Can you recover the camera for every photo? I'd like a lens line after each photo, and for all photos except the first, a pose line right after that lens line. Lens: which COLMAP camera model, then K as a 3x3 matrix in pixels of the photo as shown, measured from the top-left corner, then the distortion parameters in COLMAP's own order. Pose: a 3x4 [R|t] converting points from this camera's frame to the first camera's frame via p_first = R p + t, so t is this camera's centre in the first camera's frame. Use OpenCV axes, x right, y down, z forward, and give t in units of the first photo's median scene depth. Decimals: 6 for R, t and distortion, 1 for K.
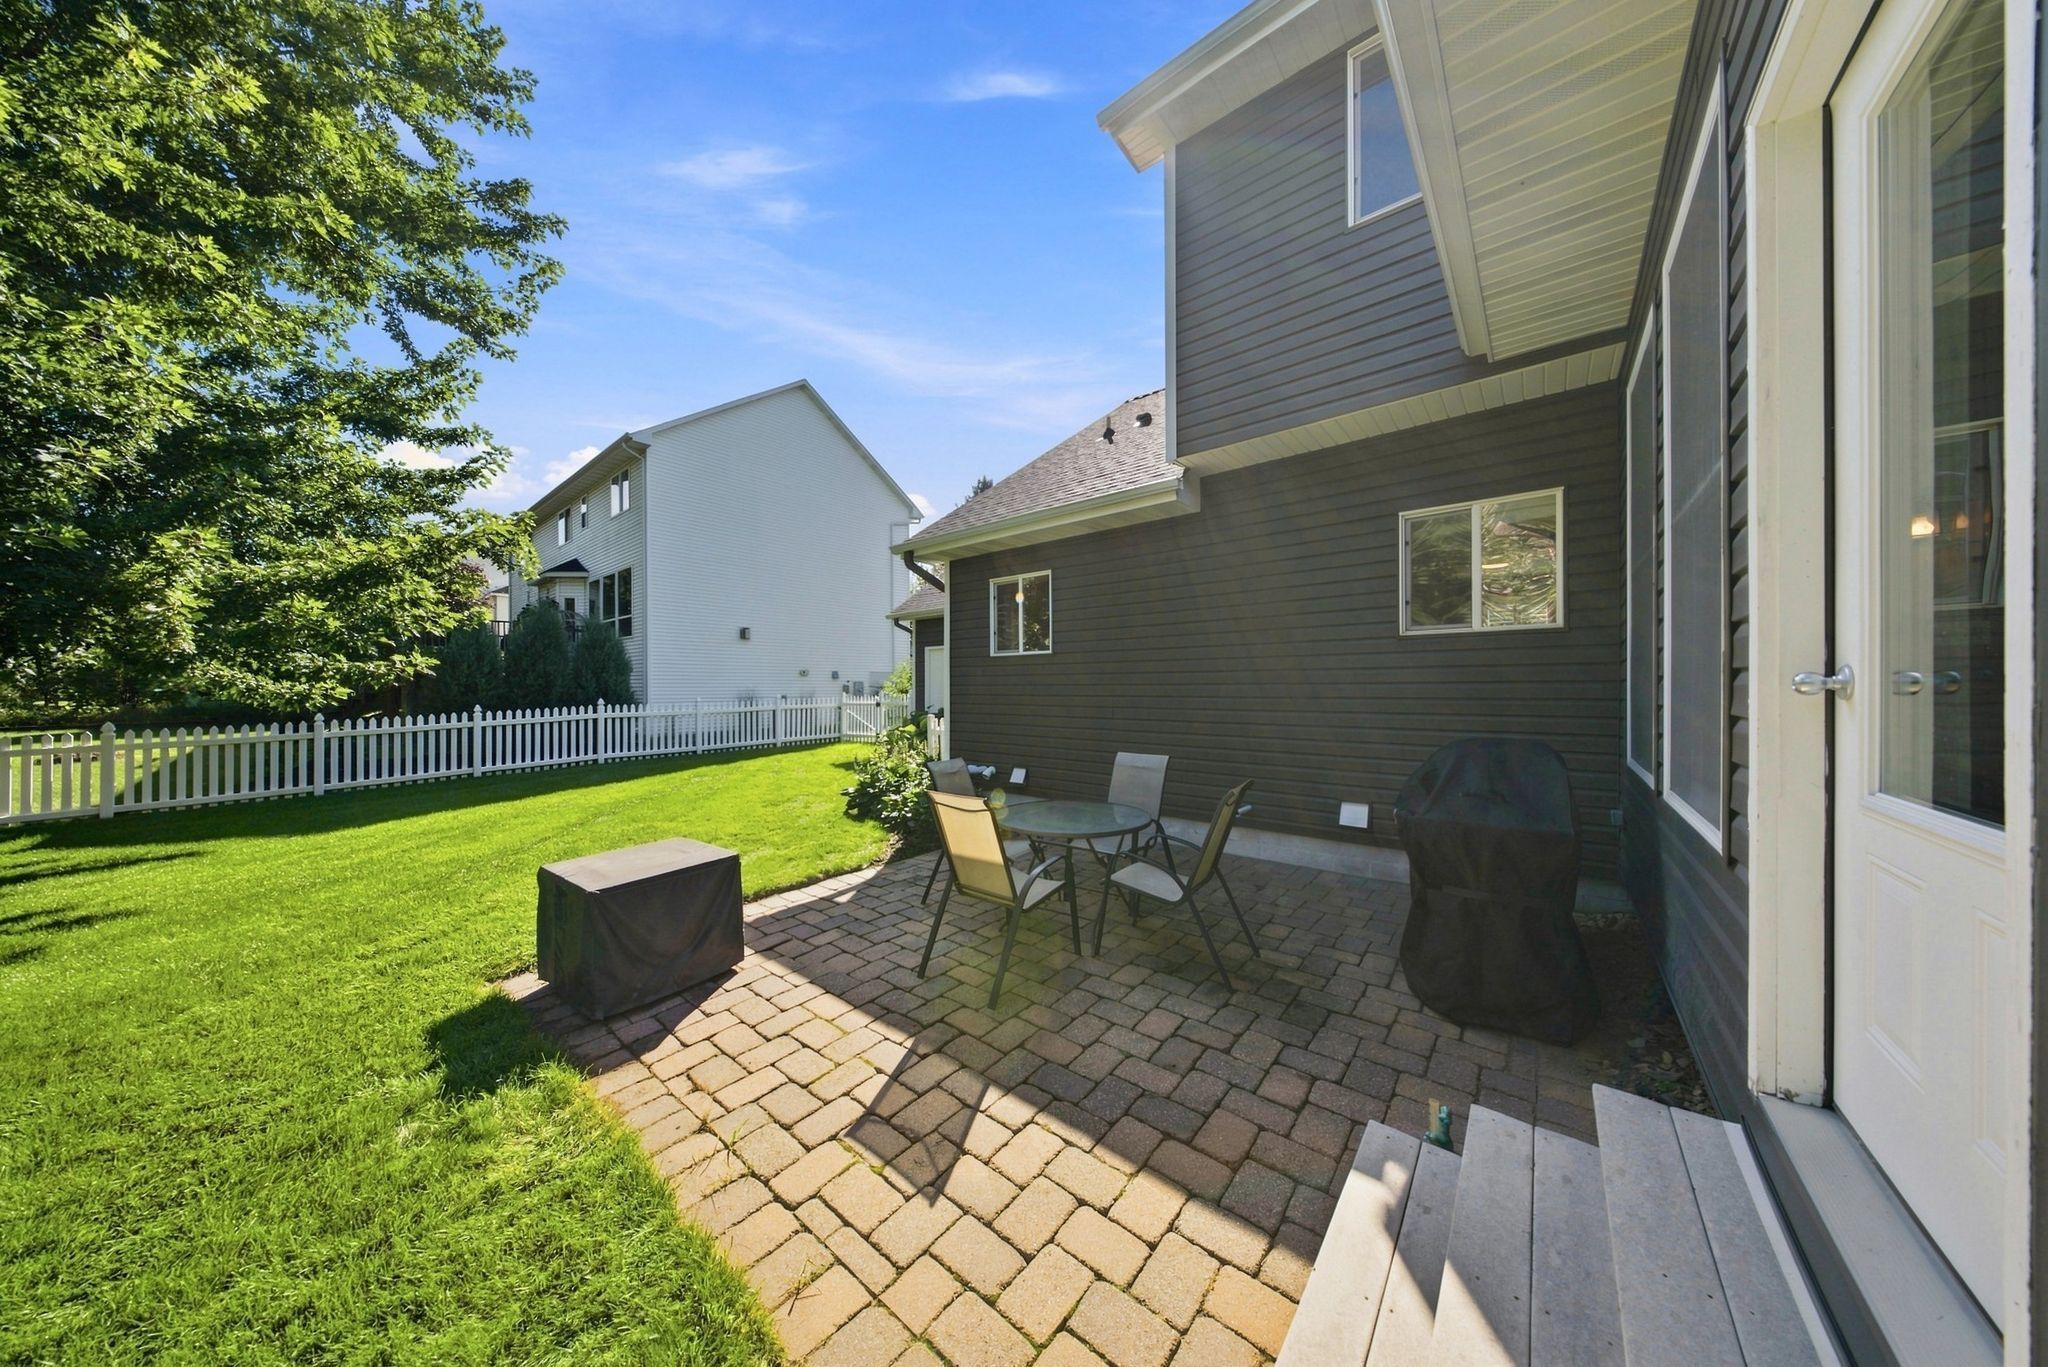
lens RADIAL K [[606.7, 0, 1031.5], [0, 606.7, 690.9], [0, 0, 1]] dist [-0.006010, -0.000206]
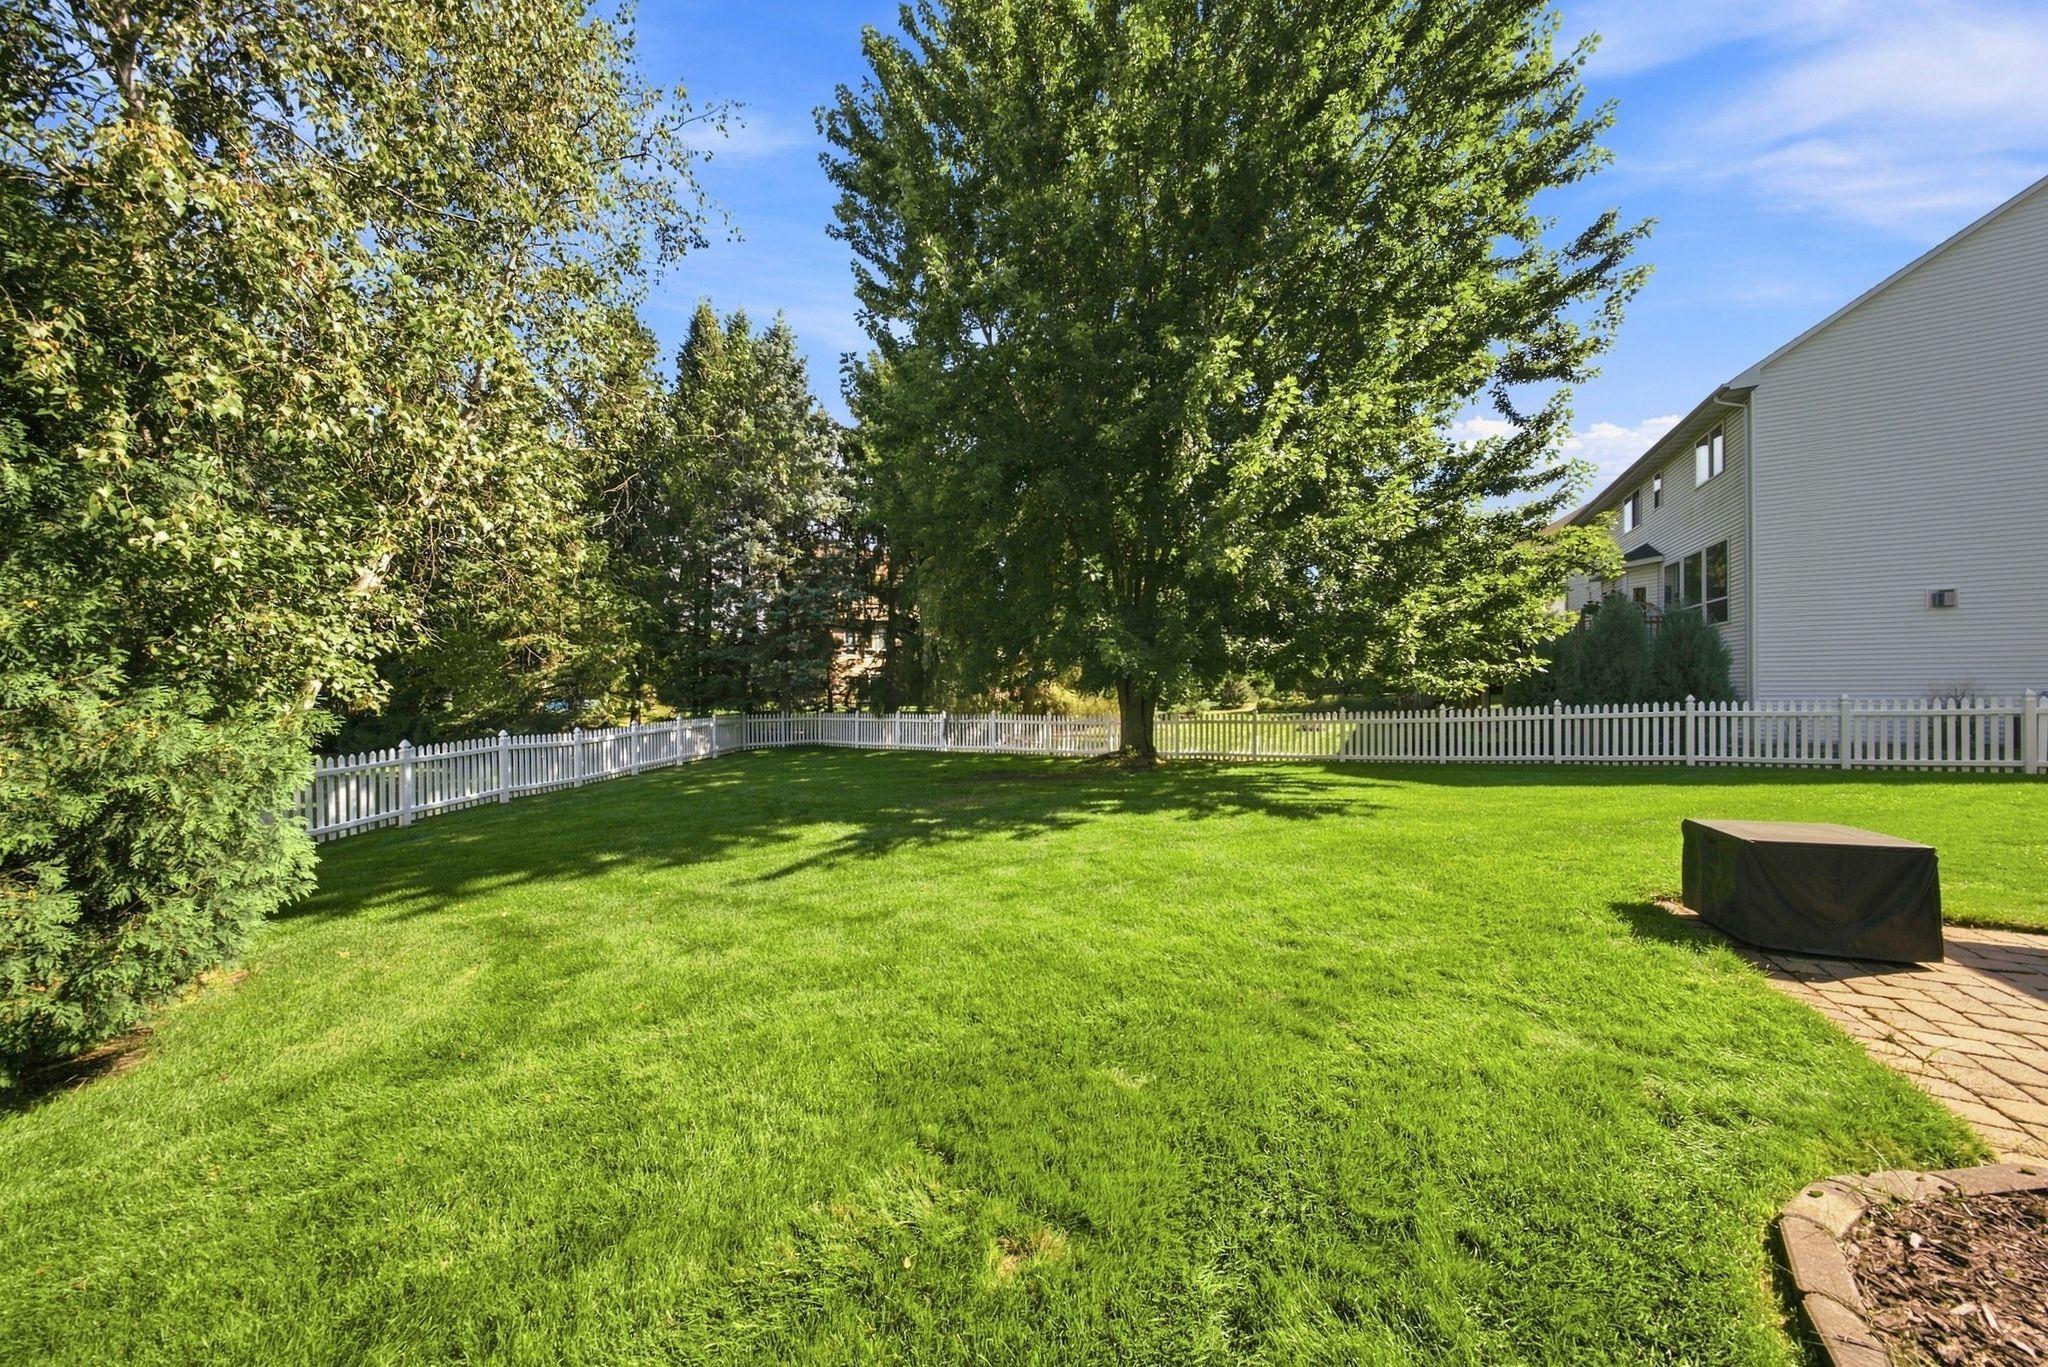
lens RADIAL K [[606.7, 0, 1028.9], [0, 606.7, 696.1], [0, 0, 1]] dist [-0.006010, -0.000206]
pose [[0.136586, 0.008815, -0.990589, 0.083206], [0.003013, 0.999952, 0.009313, 0.005021], [0.990624, -0.004256, 0.136553, -0.180528]]
